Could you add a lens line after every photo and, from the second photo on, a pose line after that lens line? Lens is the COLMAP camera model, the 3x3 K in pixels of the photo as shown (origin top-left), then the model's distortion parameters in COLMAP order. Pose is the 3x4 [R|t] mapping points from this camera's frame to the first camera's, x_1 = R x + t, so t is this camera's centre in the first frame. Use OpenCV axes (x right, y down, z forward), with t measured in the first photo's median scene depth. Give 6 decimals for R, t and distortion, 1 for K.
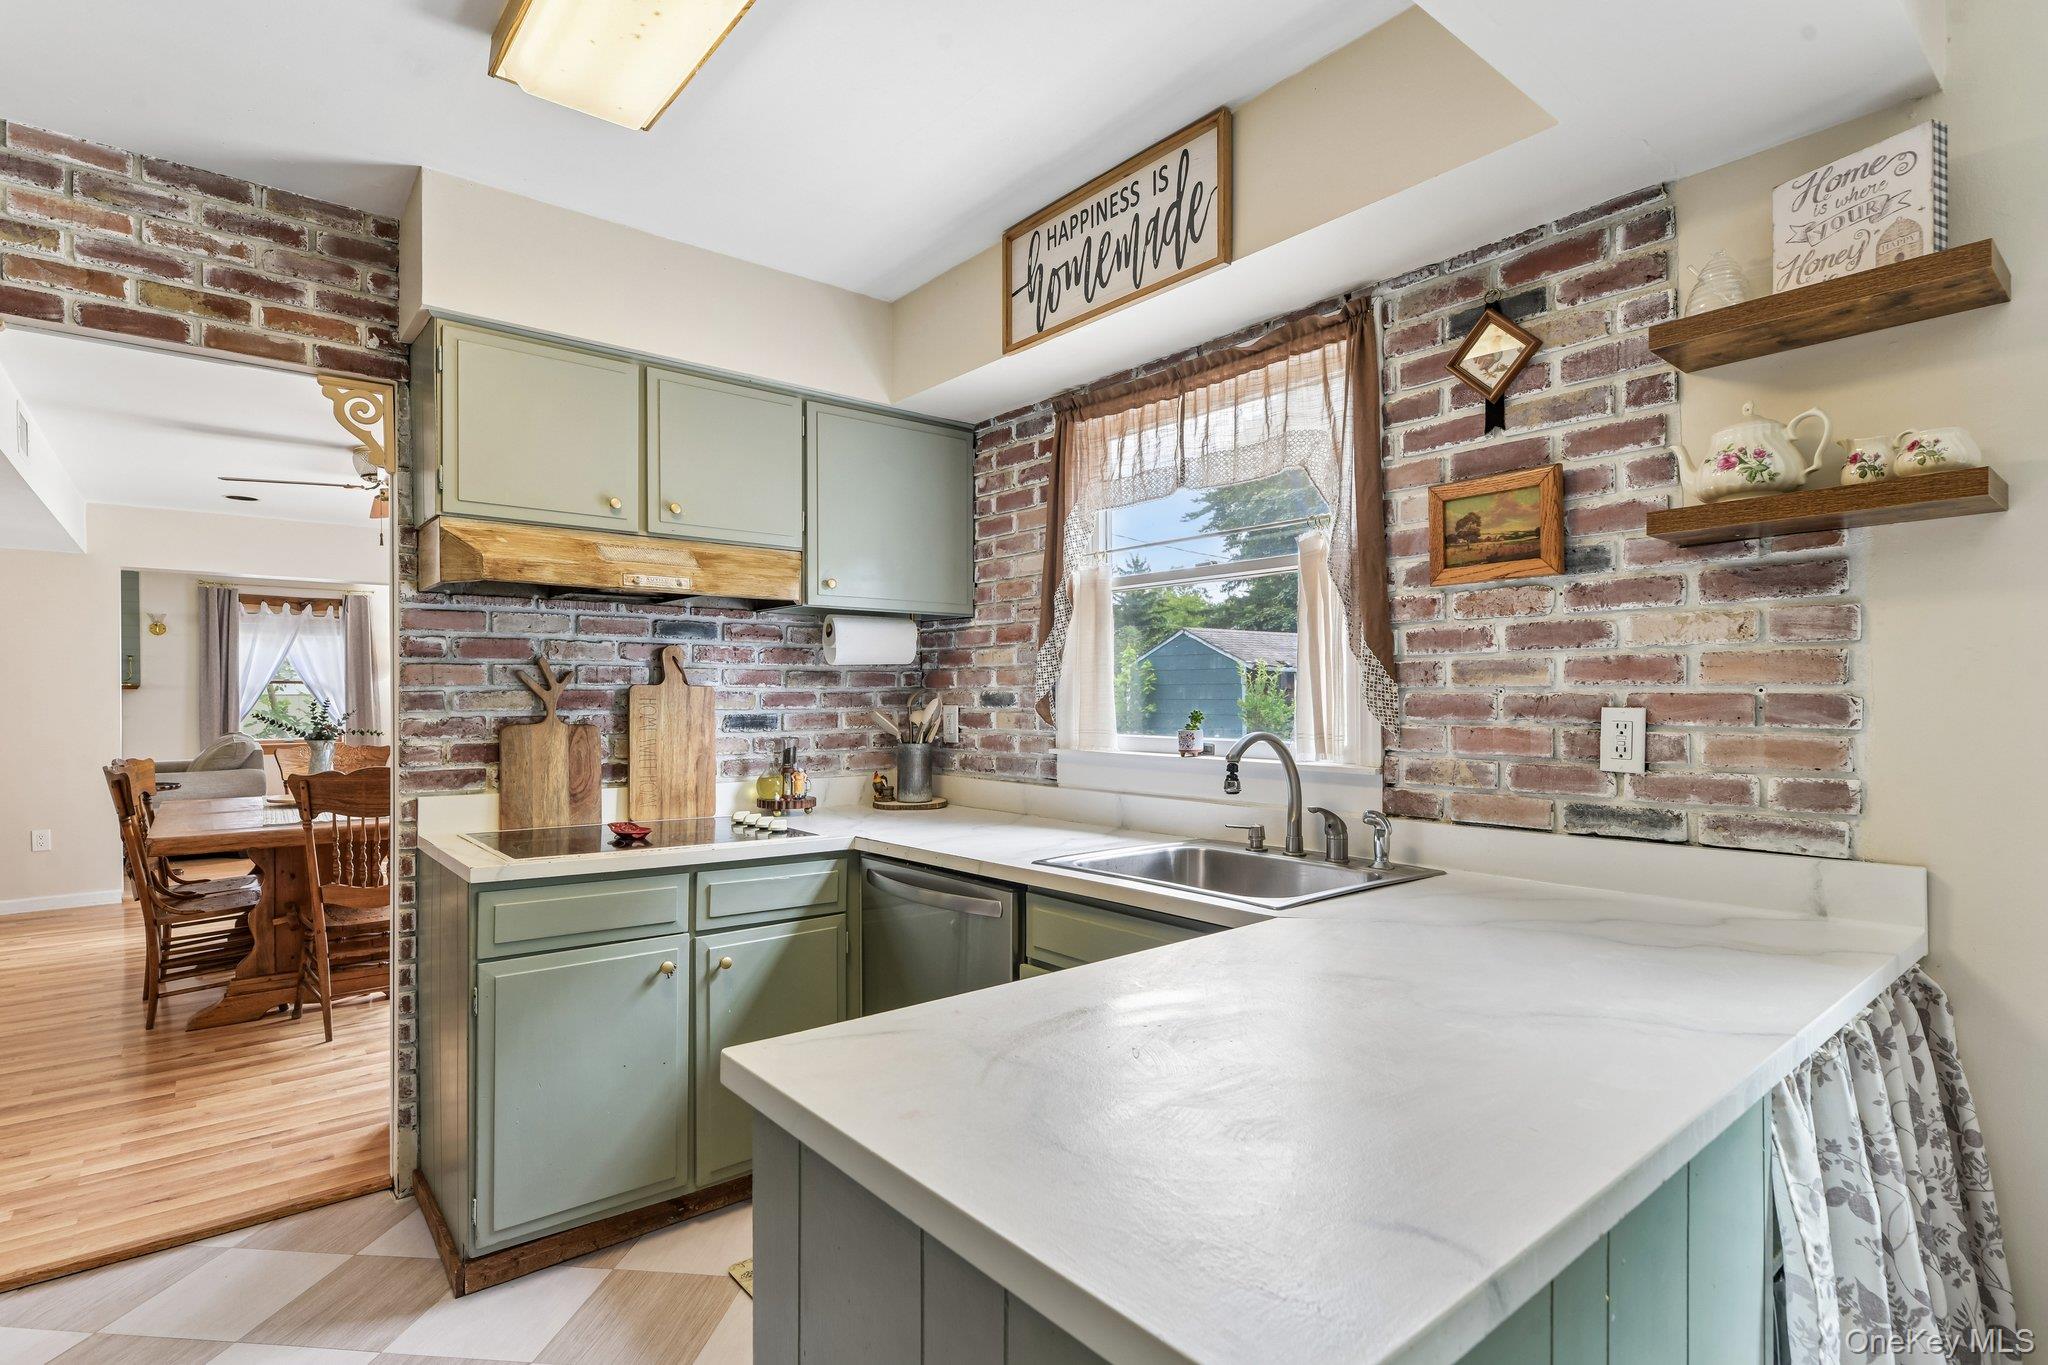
lens RADIAL K [[985.3, 0, 1009.5], [0, 985.3, 700.8], [0, 0, 1]] dist [0.000400, -0.001196]
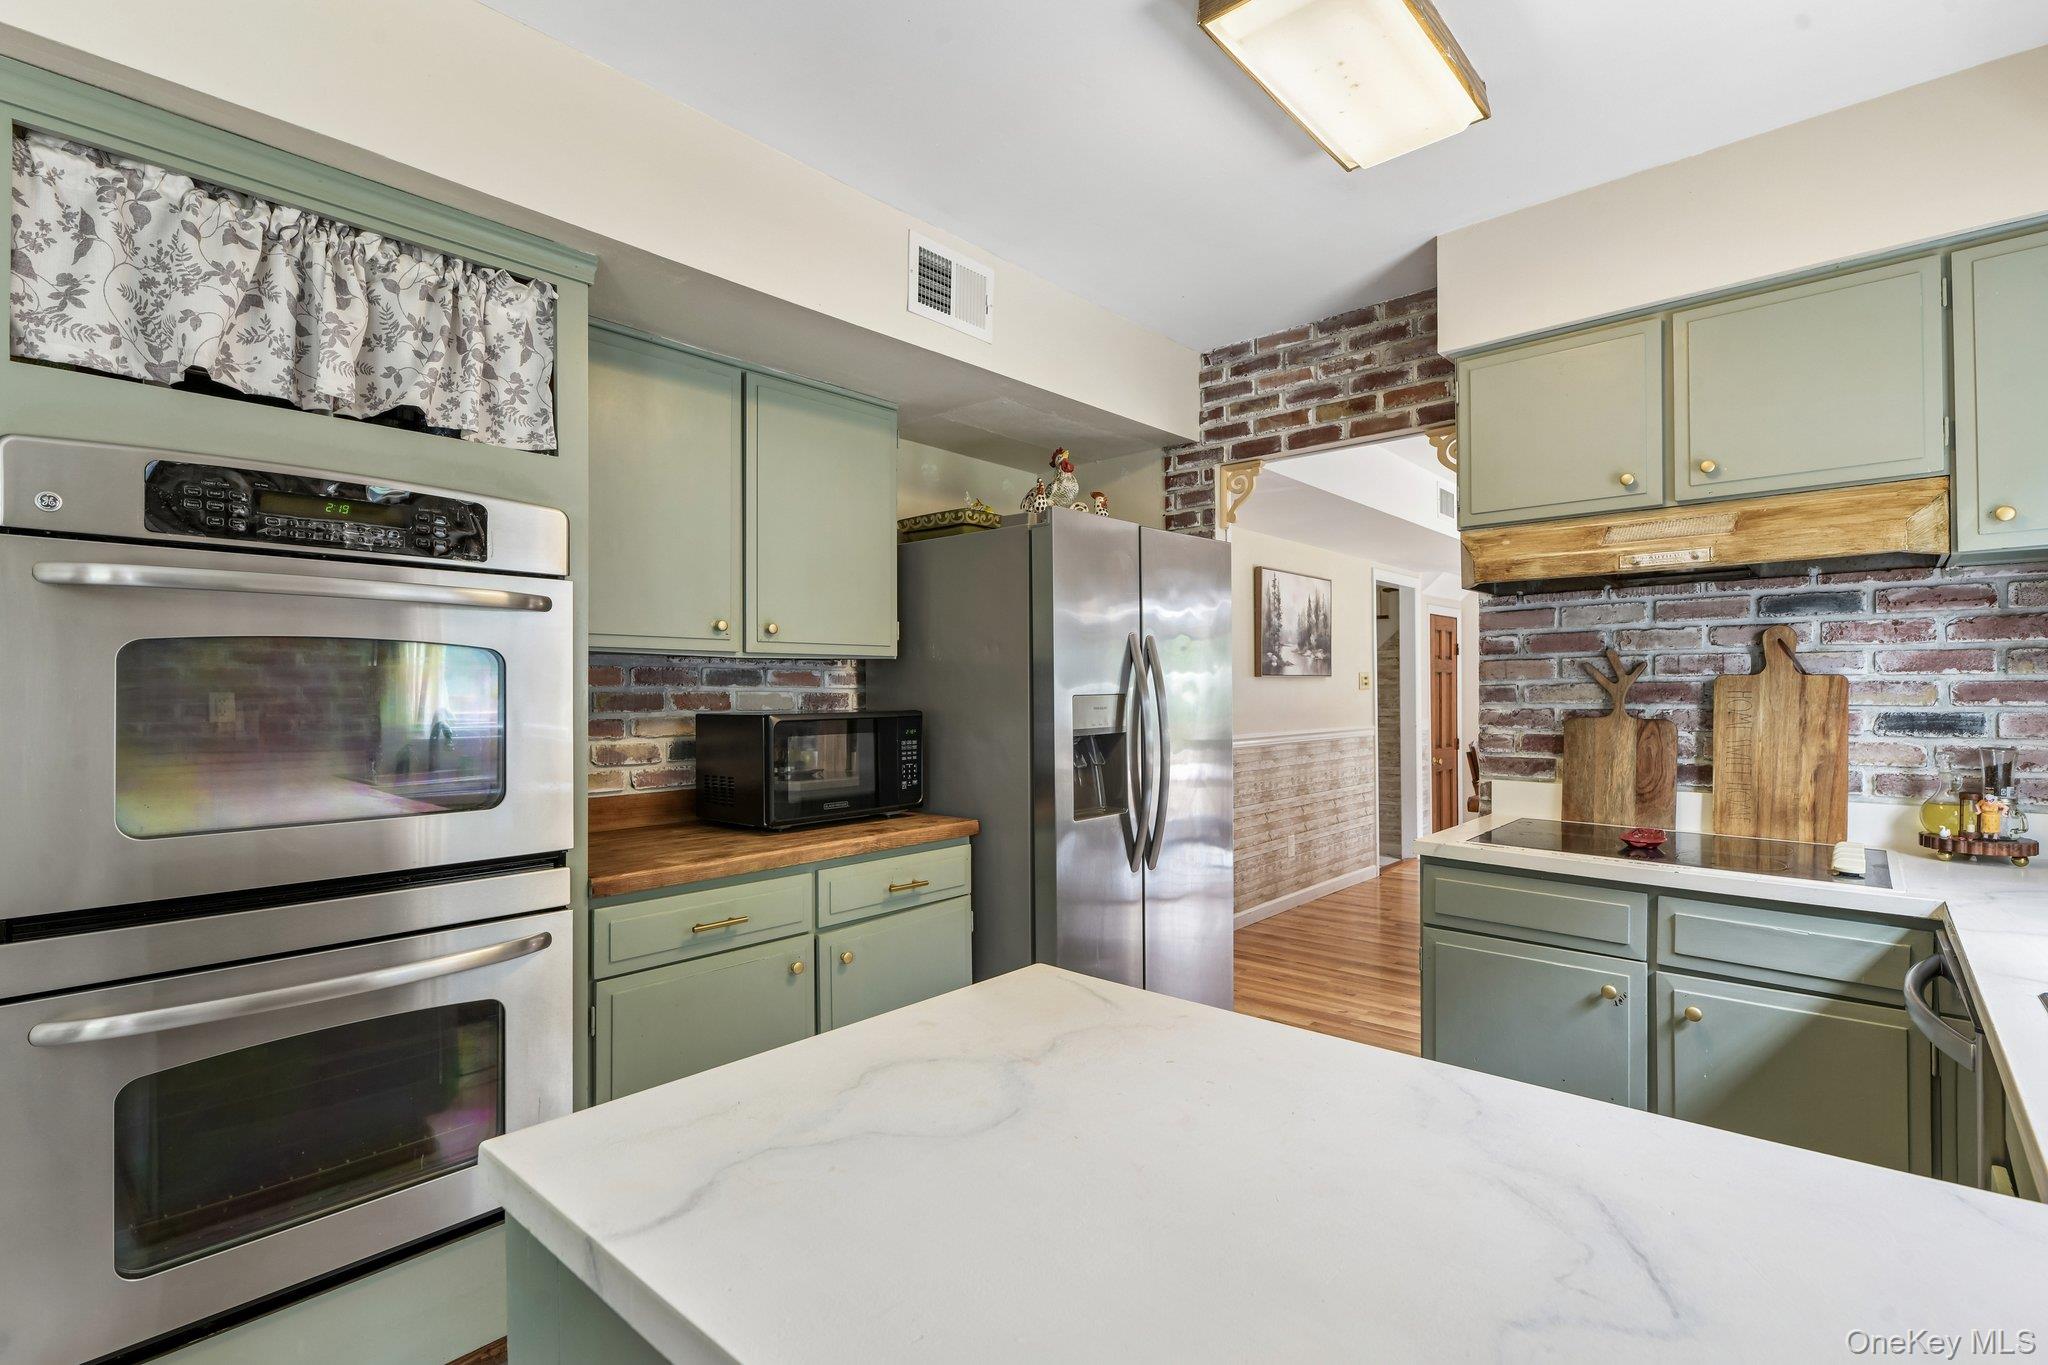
lens RADIAL K [[939.6, 0, 1025.2], [0, 939.6, 678.6], [0, 0, 1]] dist [-0.001982, -0.002400]
pose [[0.161861, -0.014058, -0.986713, 0.348960], [0.001939, 0.999901, -0.013928, -0.003182], [0.986812, 0.000341, 0.161872, 0.285818]]
